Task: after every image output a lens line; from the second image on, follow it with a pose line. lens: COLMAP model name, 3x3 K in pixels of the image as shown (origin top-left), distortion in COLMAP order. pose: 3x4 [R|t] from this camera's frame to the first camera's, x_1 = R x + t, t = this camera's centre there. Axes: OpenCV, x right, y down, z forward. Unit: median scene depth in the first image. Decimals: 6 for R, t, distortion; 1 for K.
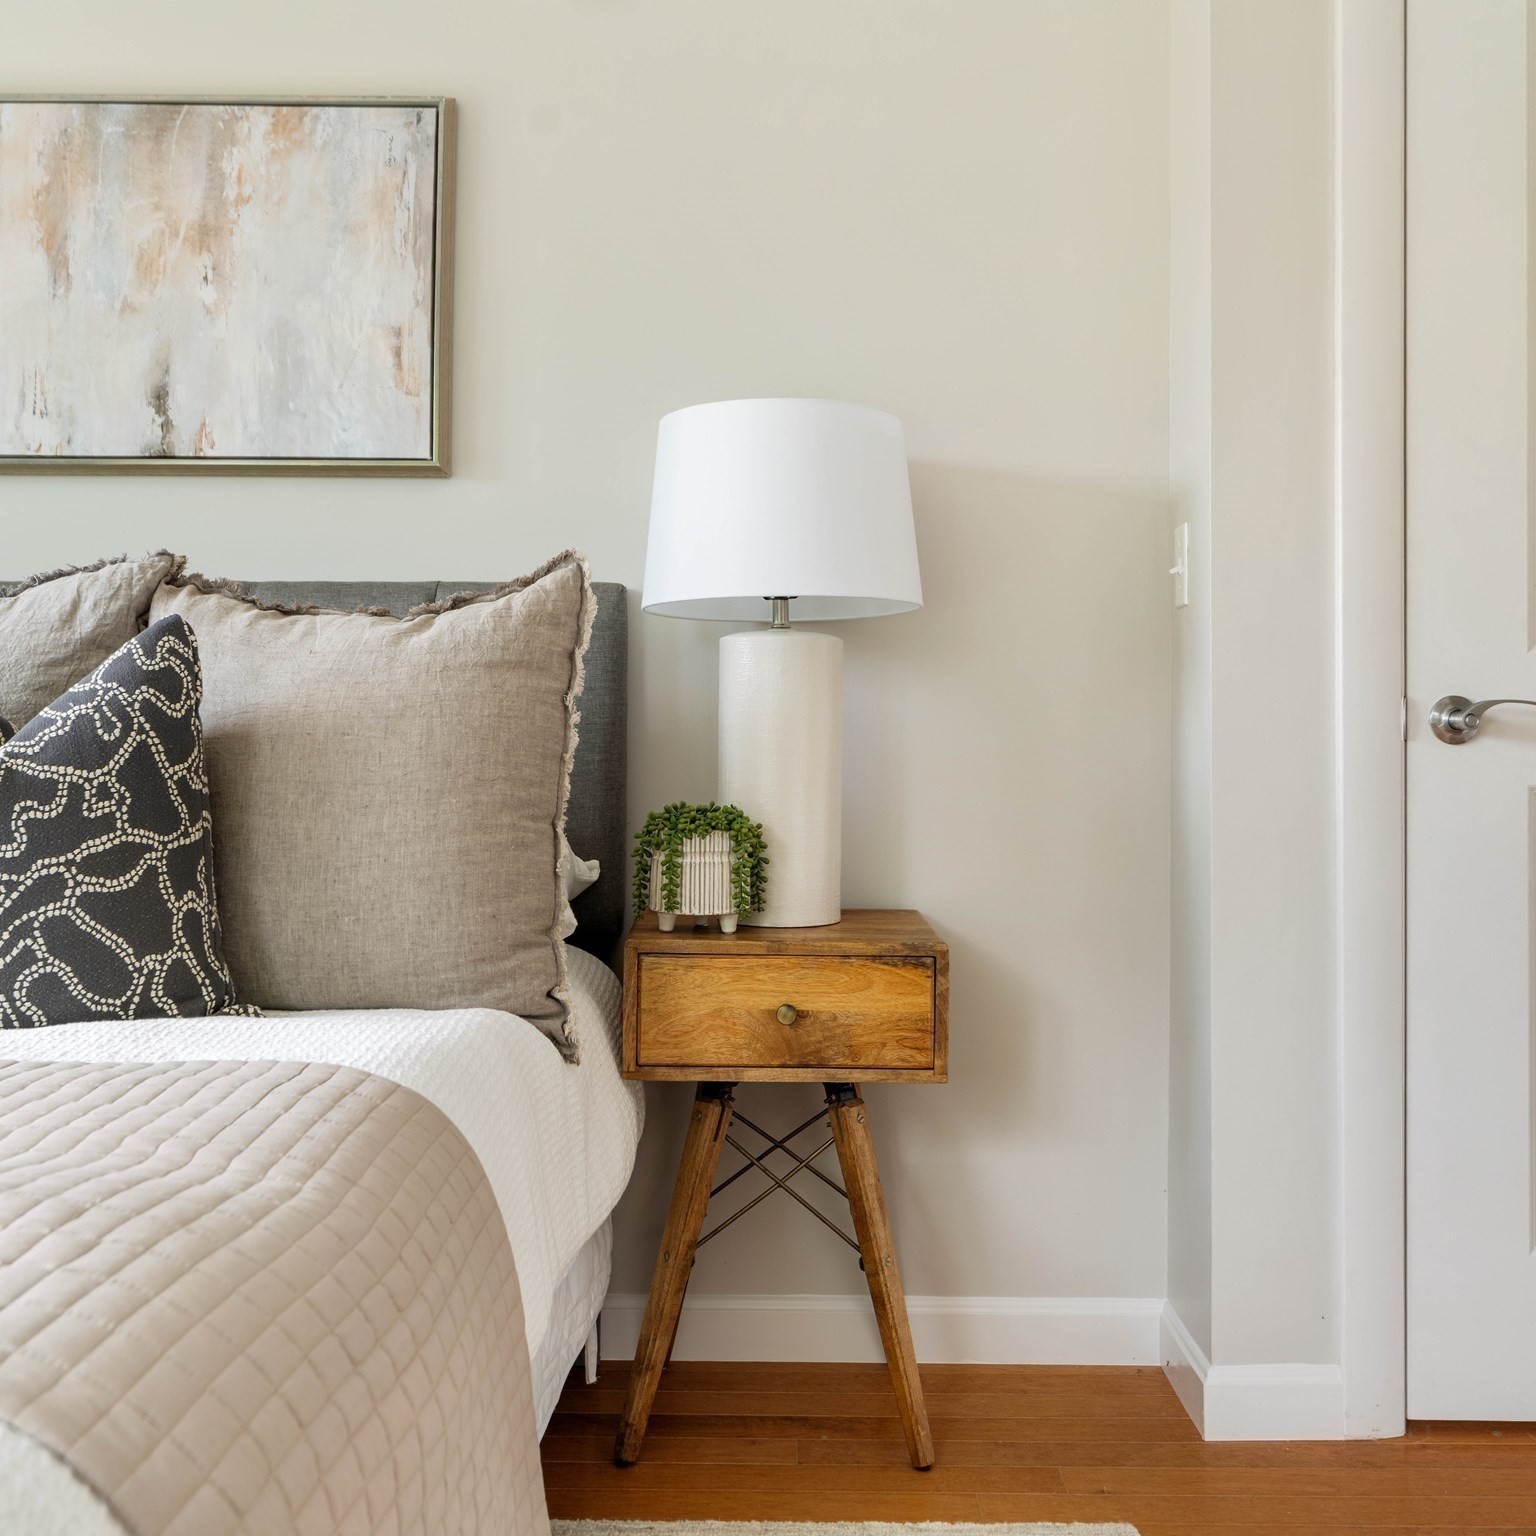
lens RADIAL K [[1768.9, 0, 772.5], [0, 1768.9, 707.7], [0, 0, 1]] dist [-0.034148, 0.000000]
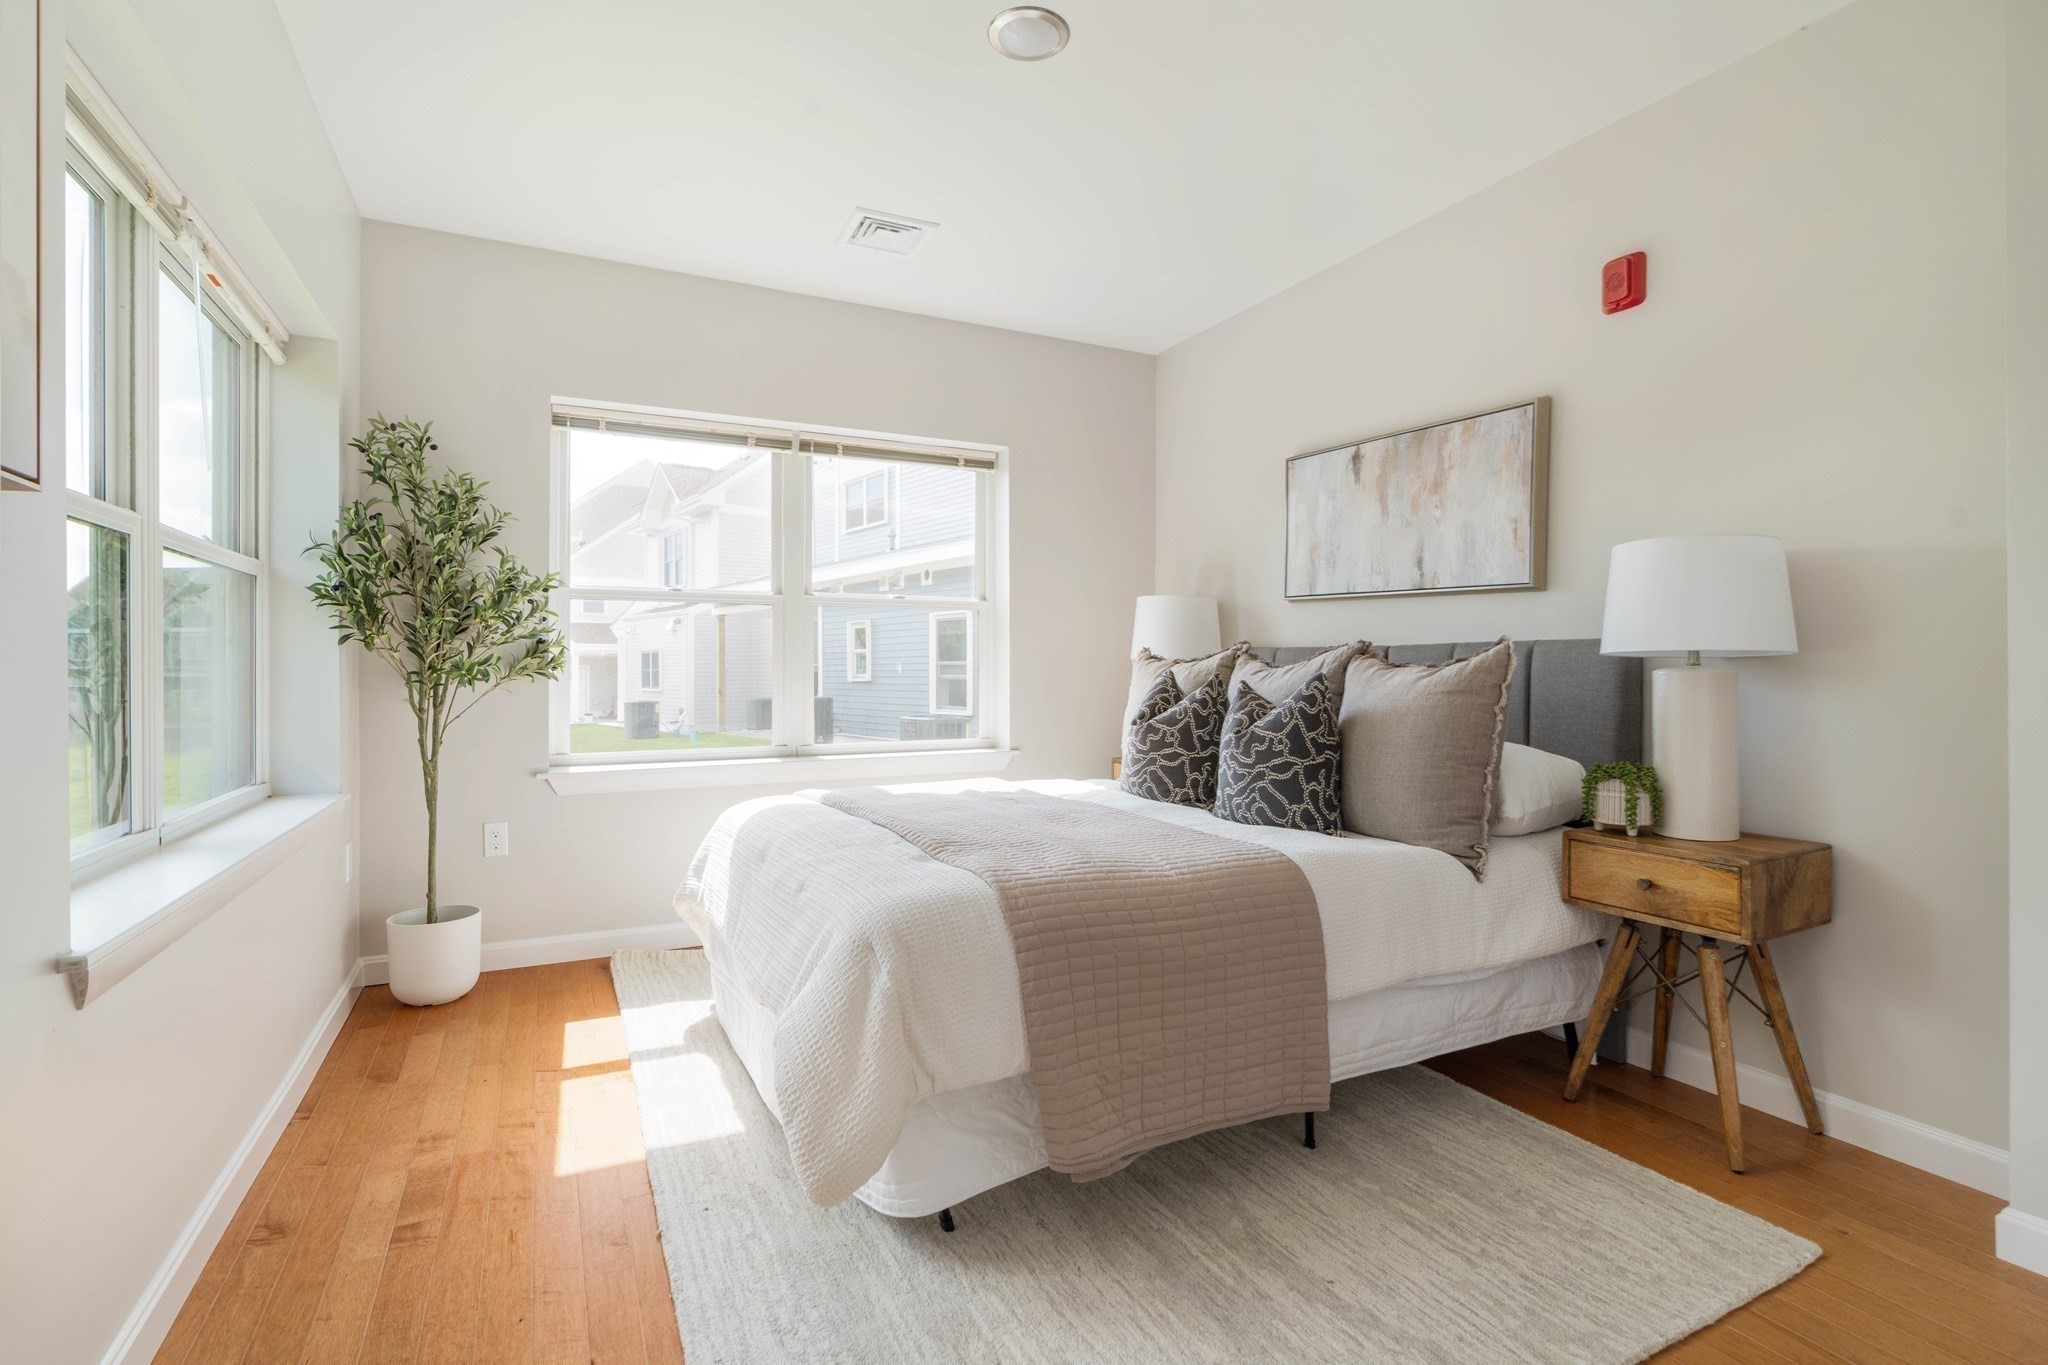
lens RADIAL K [[995.3, 0, 1061.2], [0, 995.3, 671.3], [0, 0, 1]] dist [-0.010335, -0.002390]
pose [[0.499673, 0.002623, -0.866210, 0.635204], [0.001123, 0.999993, 0.003676, -0.053533], [0.866213, -0.002810, 0.499667, -0.029772]]
